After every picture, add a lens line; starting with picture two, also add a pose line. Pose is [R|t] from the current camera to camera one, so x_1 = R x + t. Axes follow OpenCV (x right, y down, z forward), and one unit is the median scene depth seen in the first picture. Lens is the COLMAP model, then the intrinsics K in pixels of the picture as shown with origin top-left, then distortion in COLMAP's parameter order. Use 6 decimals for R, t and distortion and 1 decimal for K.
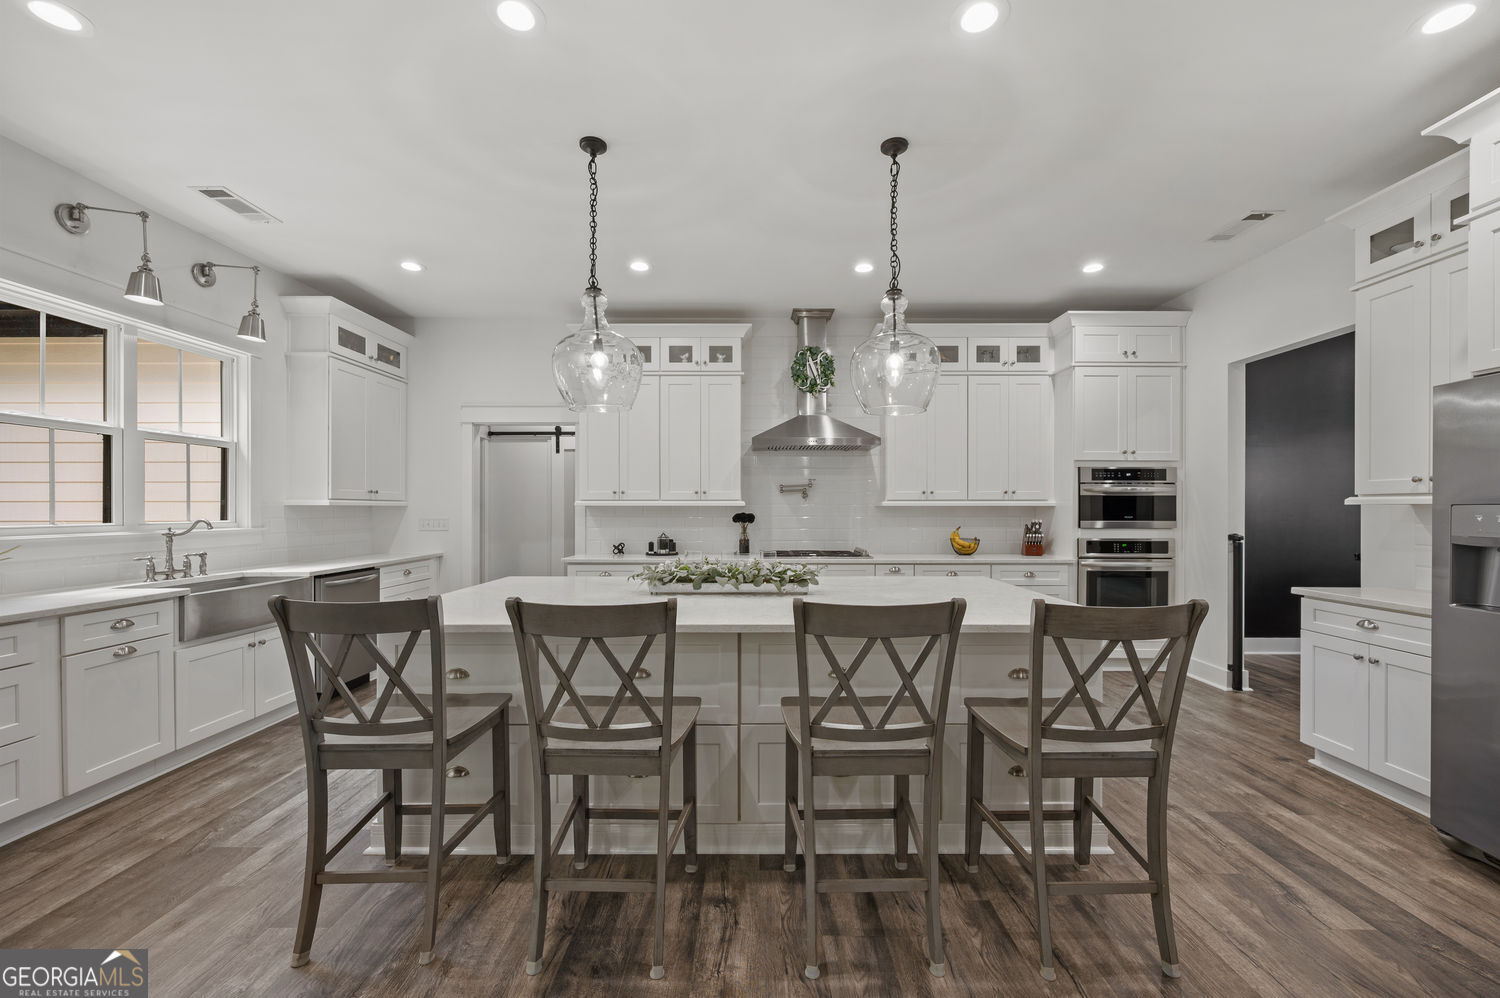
lens RADIAL K [[594.6, 0, 757.3], [0, 594.6, 505.6], [0, 0, 1]] dist [-0.003182, 0.001061]
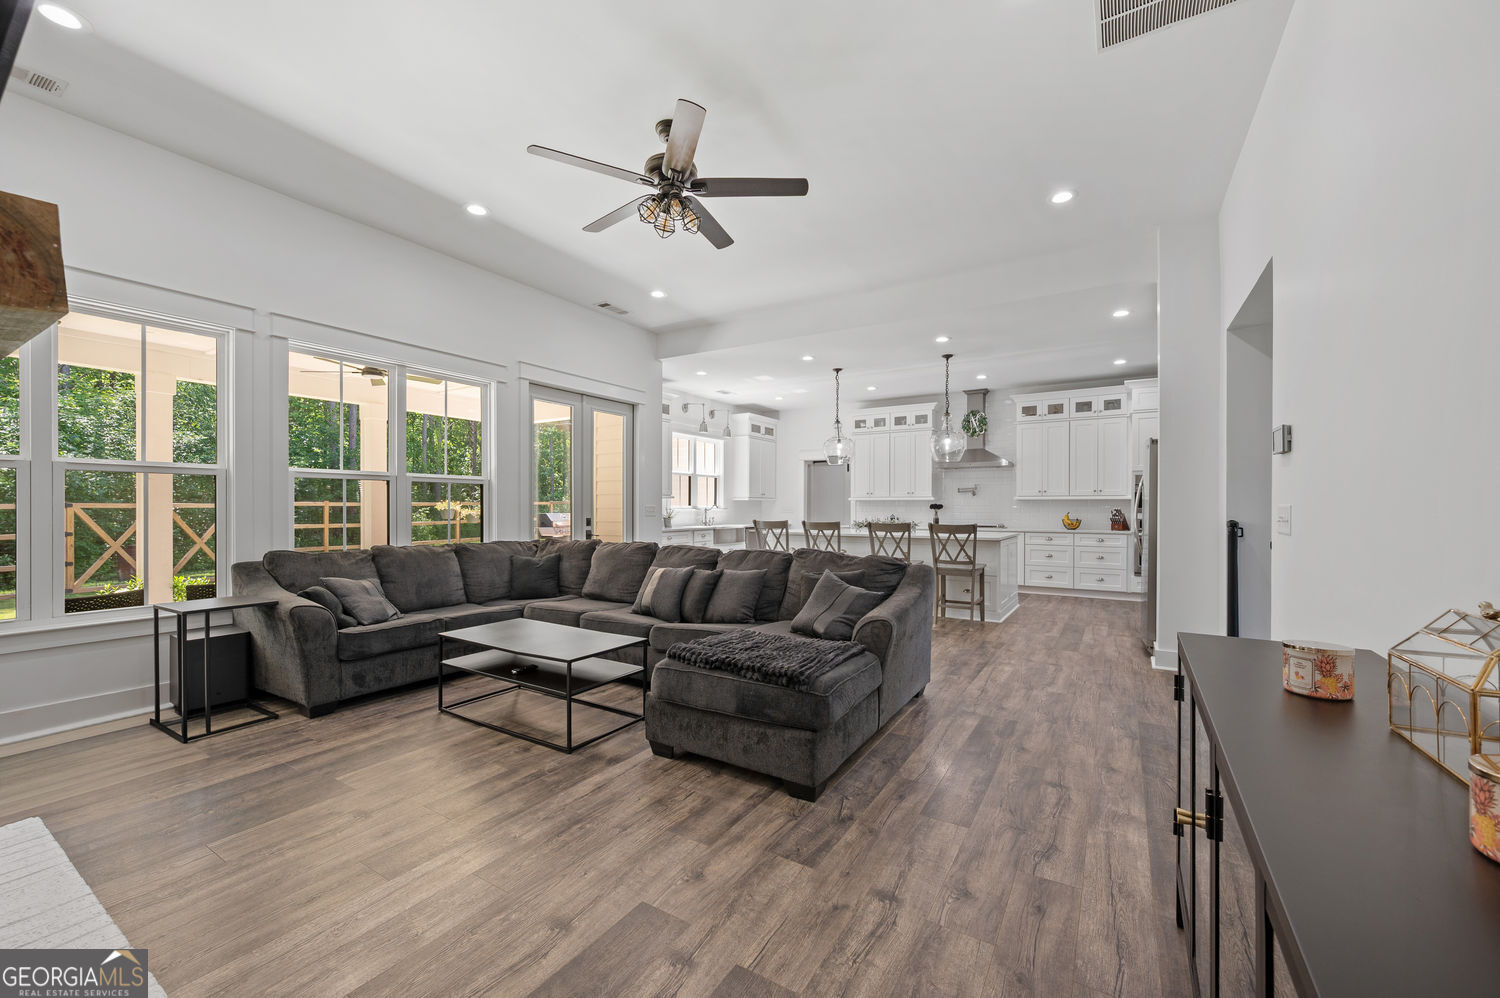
lens RADIAL K [[594.6, 0, 761.2], [0, 594.6, 504.4], [0, 0, 1]] dist [-0.003182, 0.001061]
pose [[0.854508, -0.000752, -0.519437, 0.506514], [-0.000686, 0.999996, -0.002577, 0.020145], [0.519437, 0.002558, 0.854505, -0.913179]]
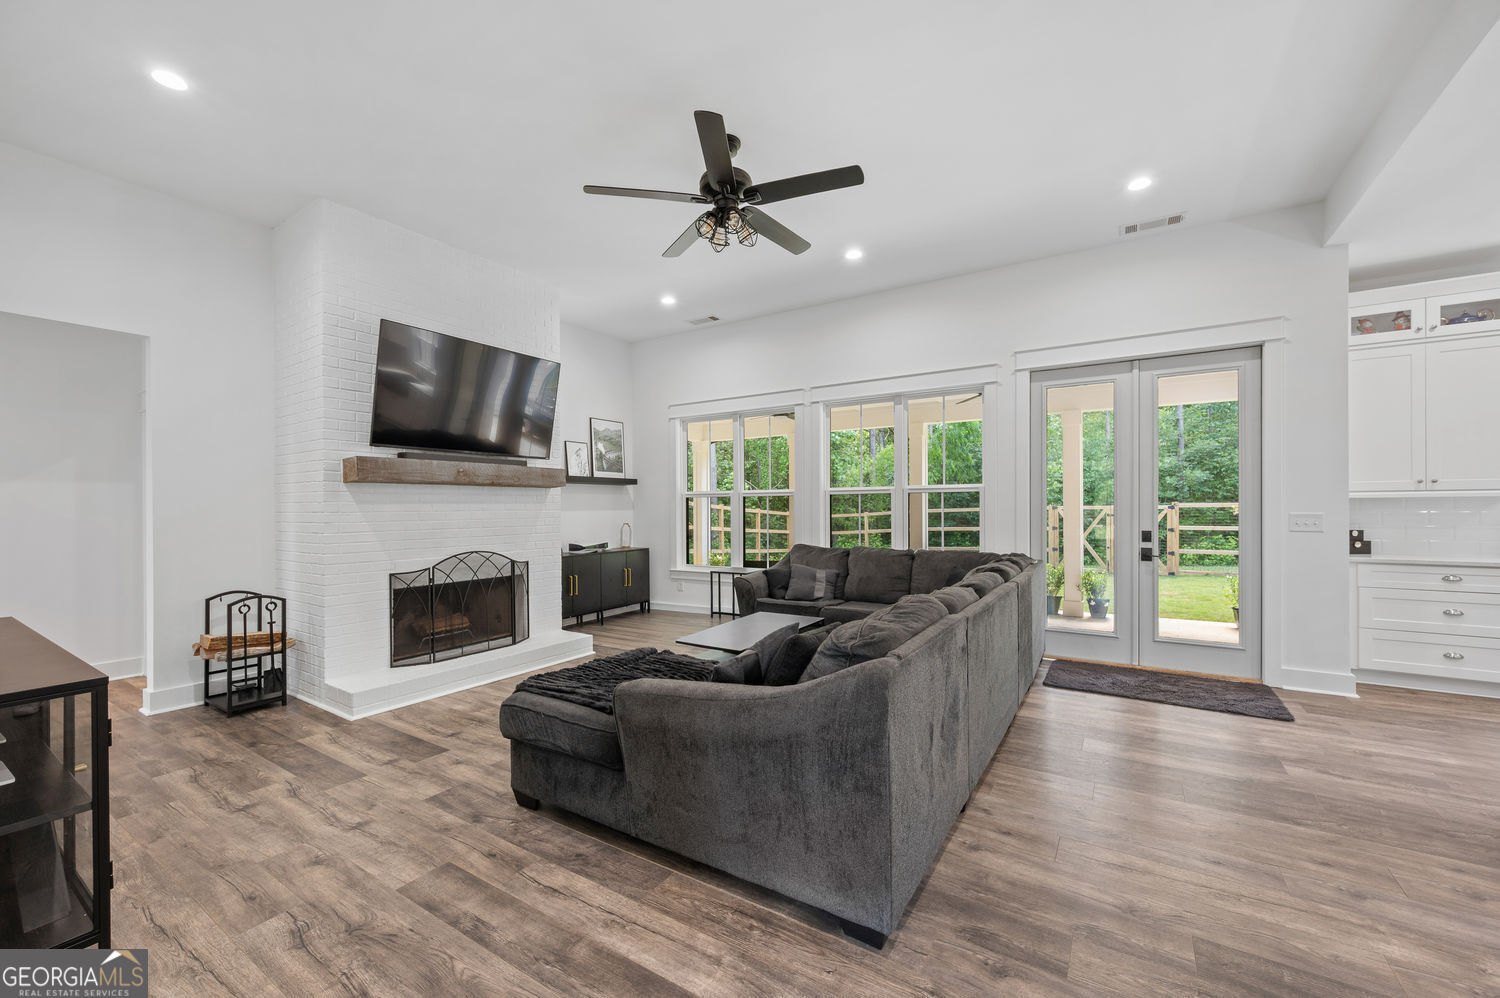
lens RADIAL K [[594.6, 0, 753.2], [0, 594.6, 505.8], [0, 0, 1]] dist [-0.003182, 0.001061]
pose [[-0.538736, 0.002226, -0.842472, 0.621041], [0.008623, 0.999959, -0.002871, 0.004268], [0.842430, -0.008811, -0.538733, 0.016012]]
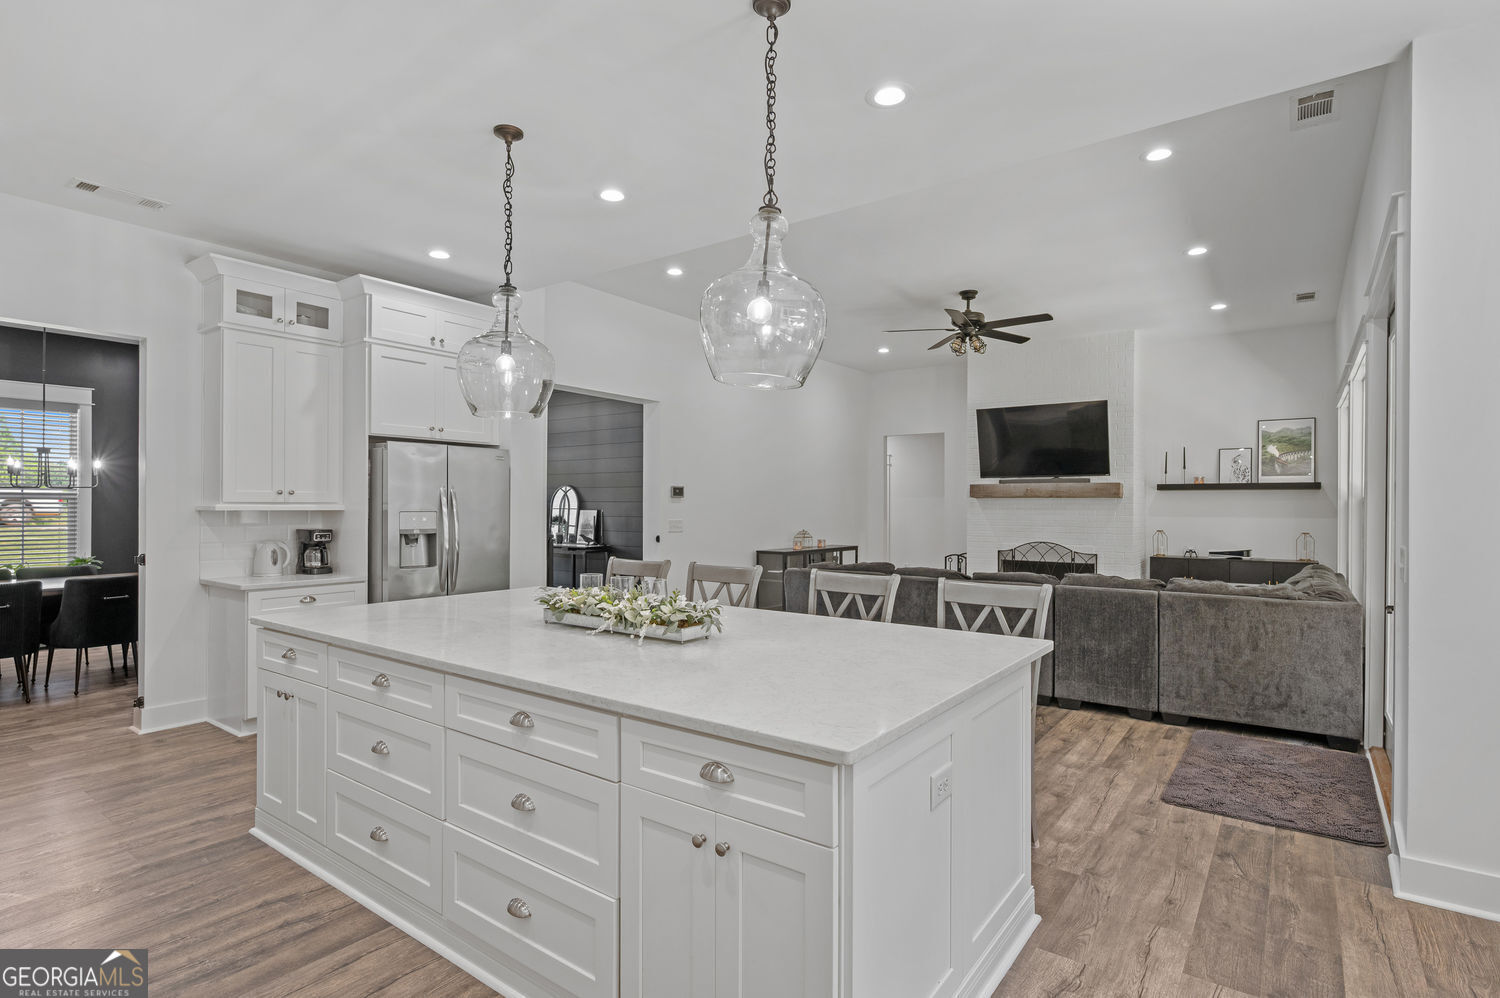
lens RADIAL K [[747.8, 0, 739.8], [0, 747.8, 497.1], [0, 0, 1]] dist [-0.005355, -0.000318]
pose [[-0.792503, 0.004483, 0.609852, -0.446785], [-0.005252, 0.999886, -0.014176, -0.007882], [-0.609845, -0.014438, -0.792389, 0.984046]]
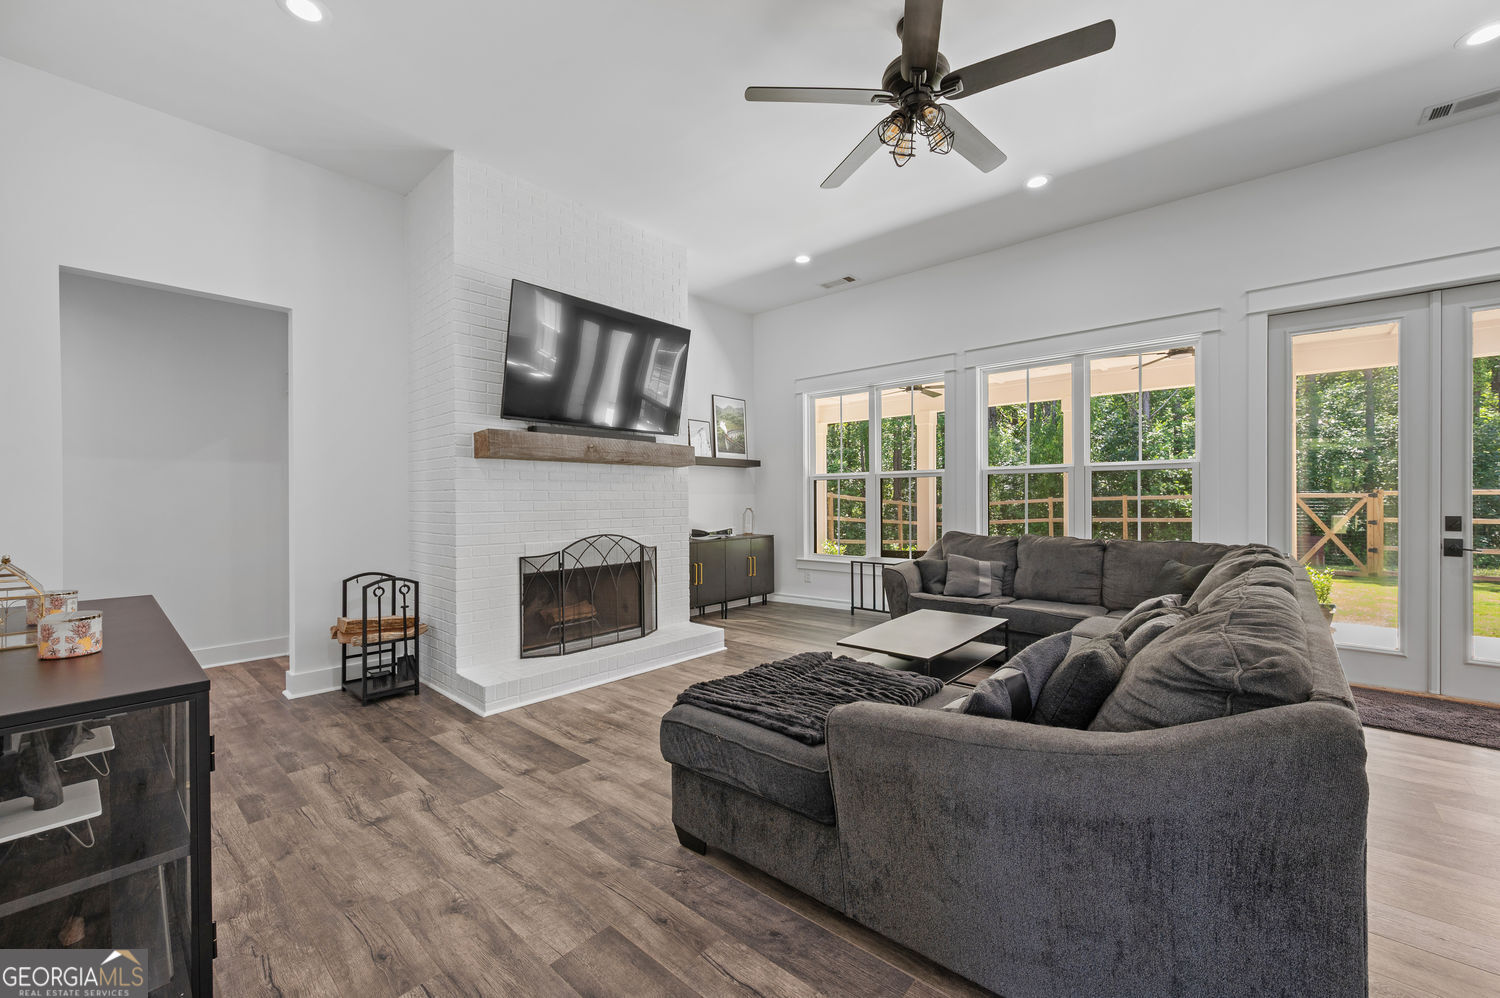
lens RADIAL K [[594.6, 0, 753.9], [0, 594.6, 498.4], [0, 0, 1]] dist [-0.003182, 0.001061]
pose [[-0.659350, 0.003211, -0.751829, 0.572261], [0.007443, 0.999970, -0.002257, 0.021020], [0.751799, -0.007084, -0.659354, -0.128932]]
